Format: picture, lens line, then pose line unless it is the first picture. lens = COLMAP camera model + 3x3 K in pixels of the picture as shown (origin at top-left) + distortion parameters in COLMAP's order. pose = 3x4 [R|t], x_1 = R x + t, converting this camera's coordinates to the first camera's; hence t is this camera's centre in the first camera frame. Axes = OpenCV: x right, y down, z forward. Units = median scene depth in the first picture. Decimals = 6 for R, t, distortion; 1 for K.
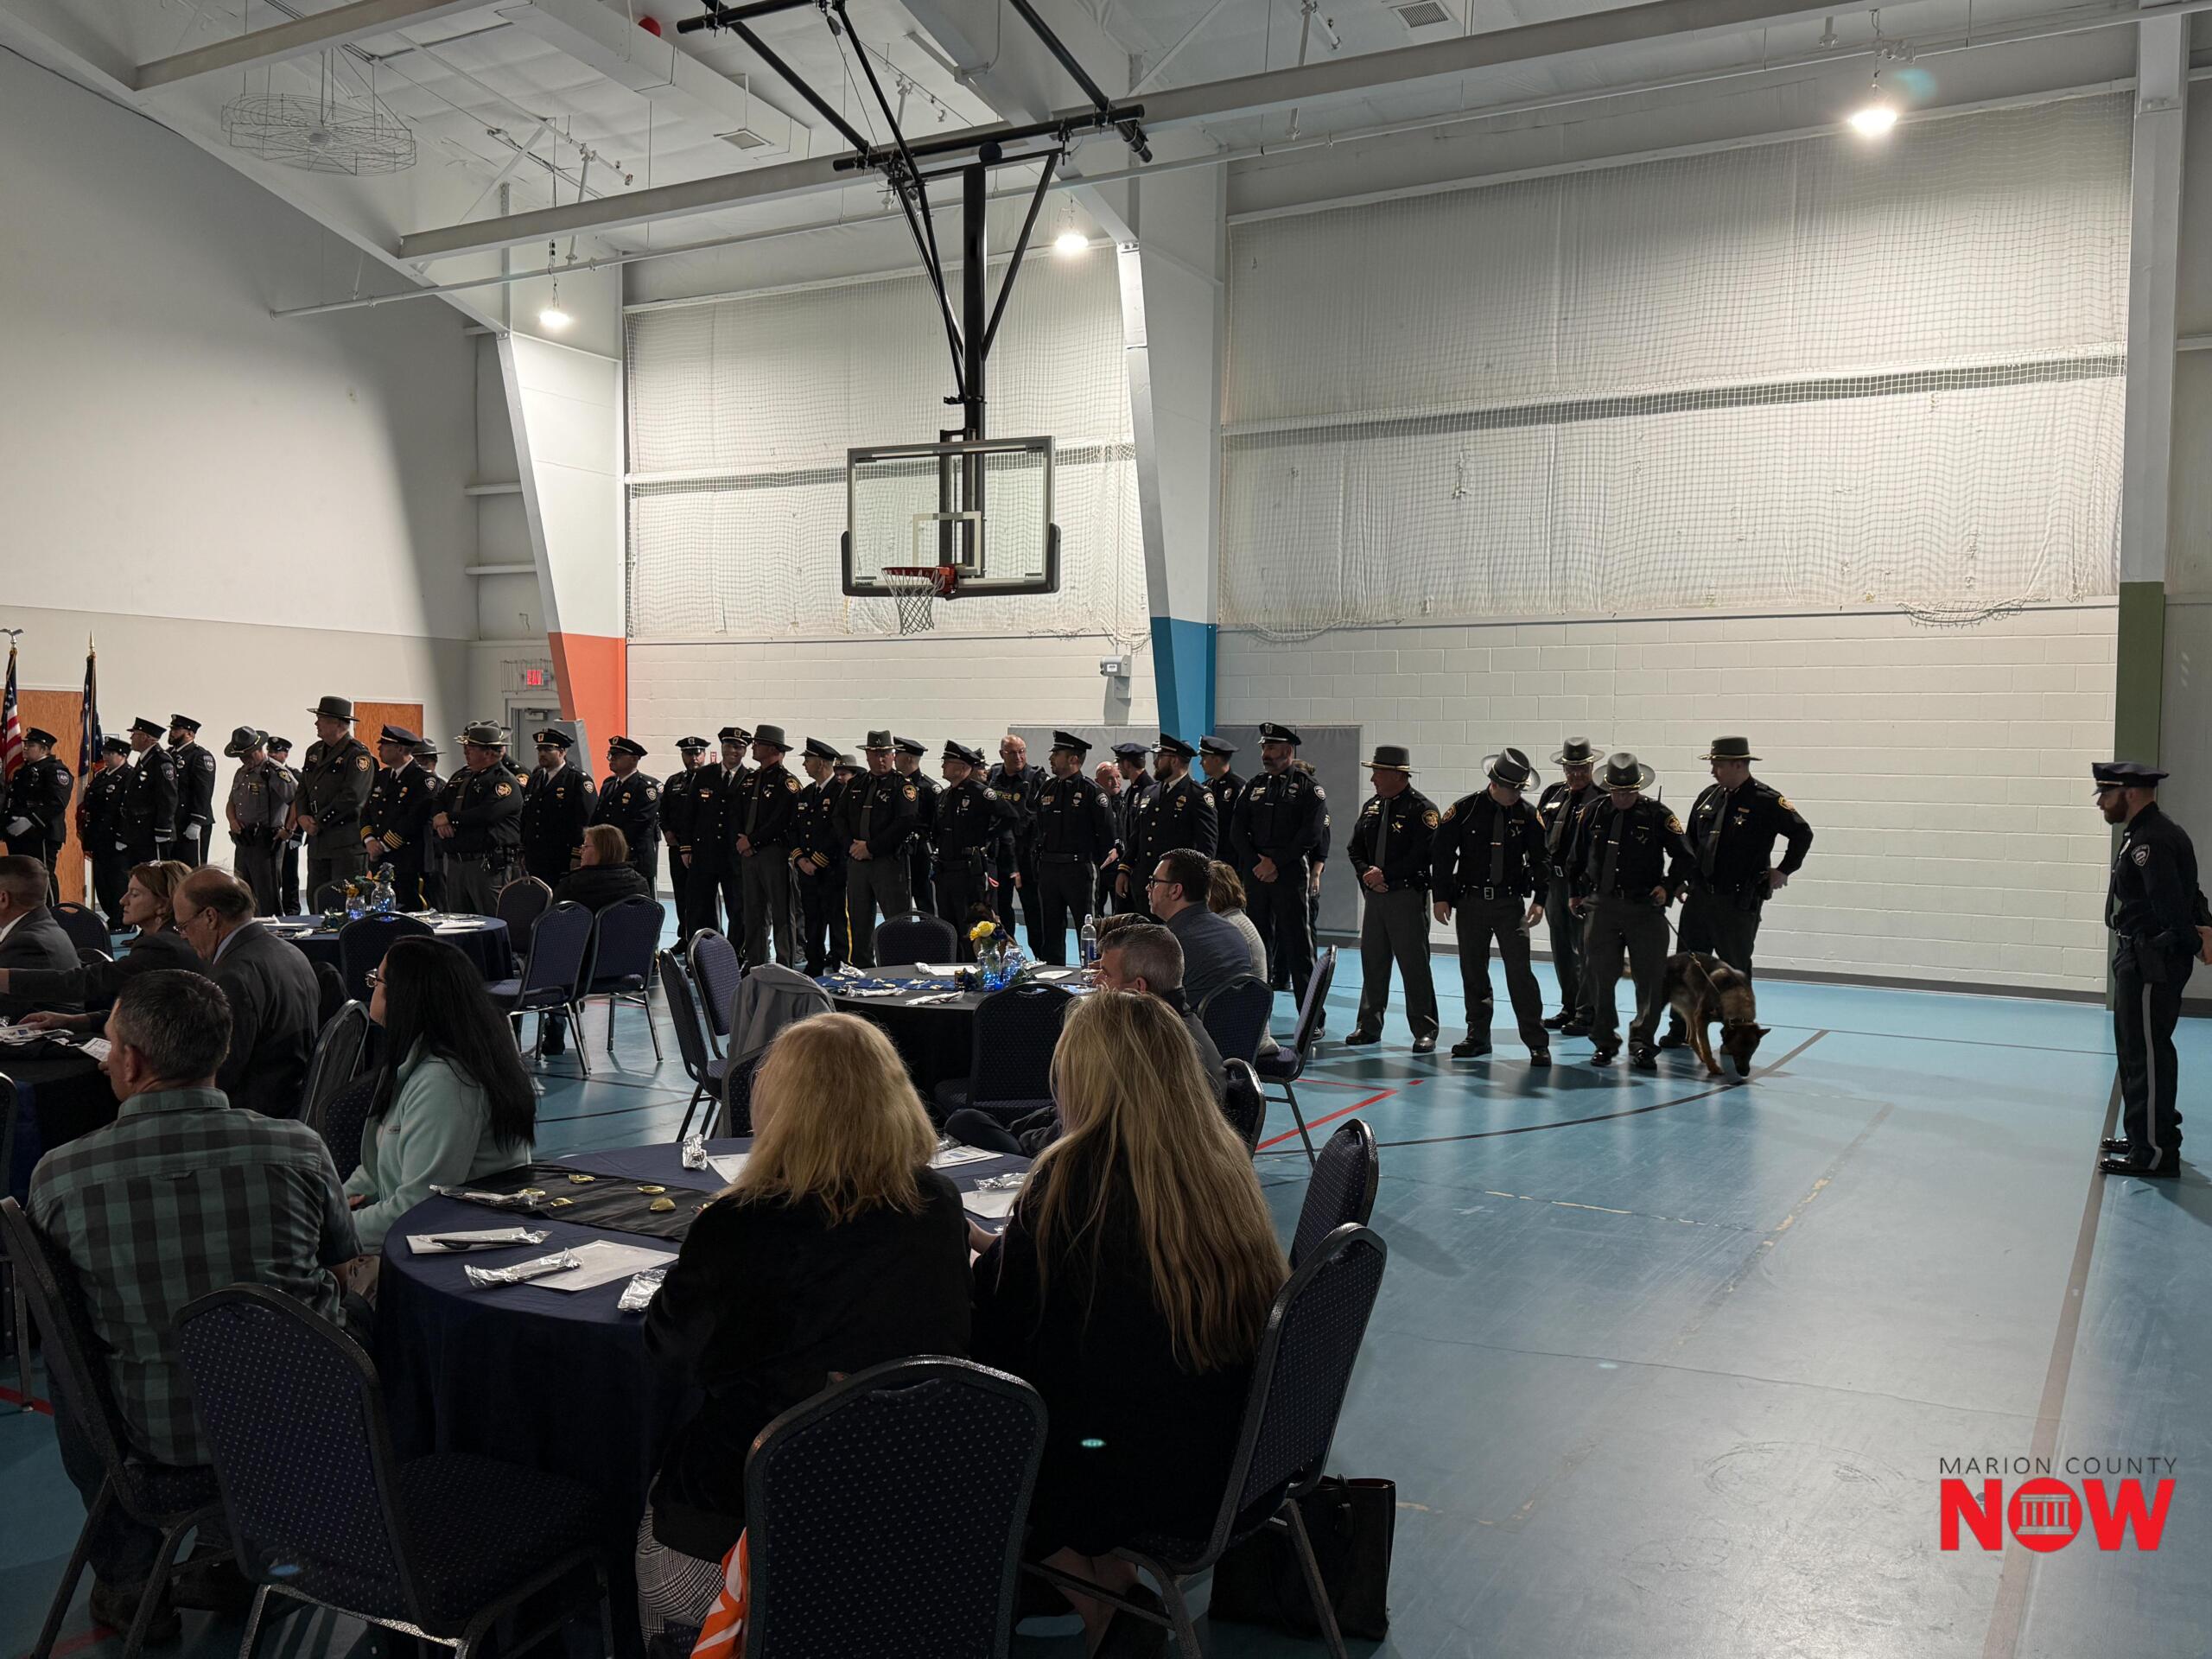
lens RADIAL K [[1816.0, 0, 1106.0], [0, 1816.0, 829.5], [0, 0, 1]] dist [0.207459, -0.462851]
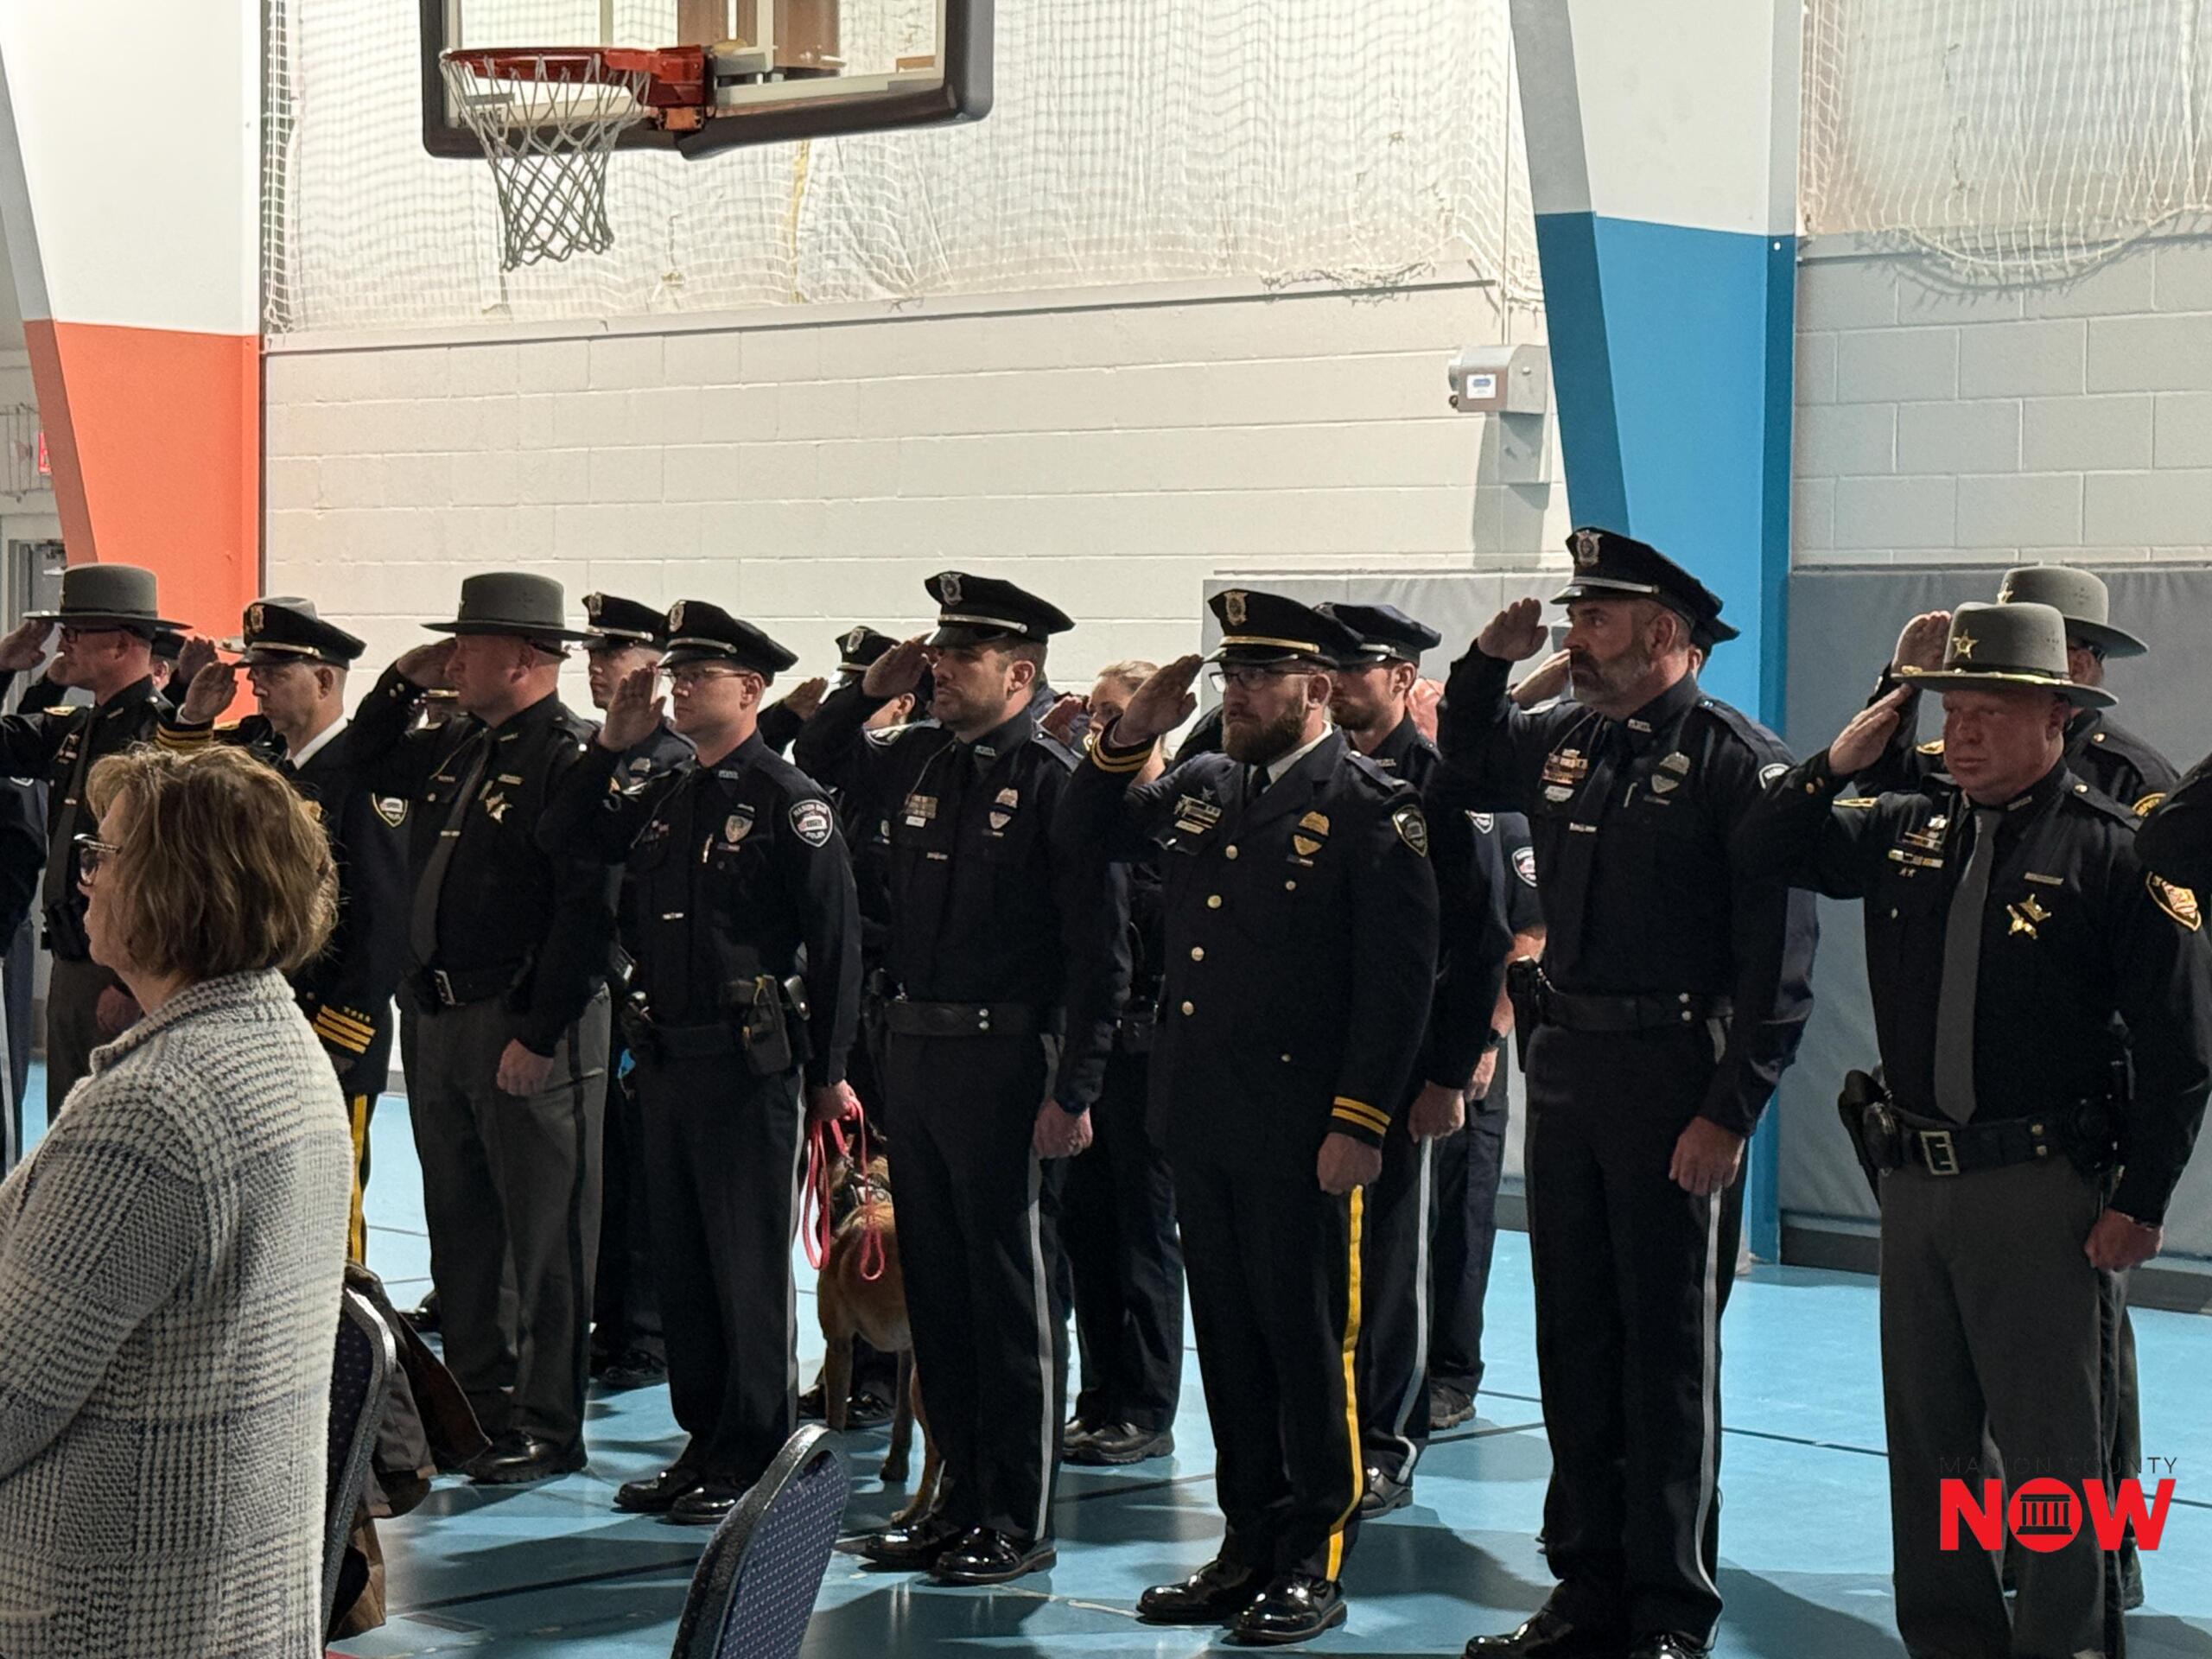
lens RADIAL K [[4829.4, 0, 1106.0], [0, 4829.4, 829.5], [0, 0, 1]] dist [0.118943, 0.208334]
pose [[0.970312, 0.006751, -0.241762, 0.147824], [-0.009089, 0.999922, -0.008558, -0.004997], [0.241685, 0.010501, 0.970298, 0.184080]]
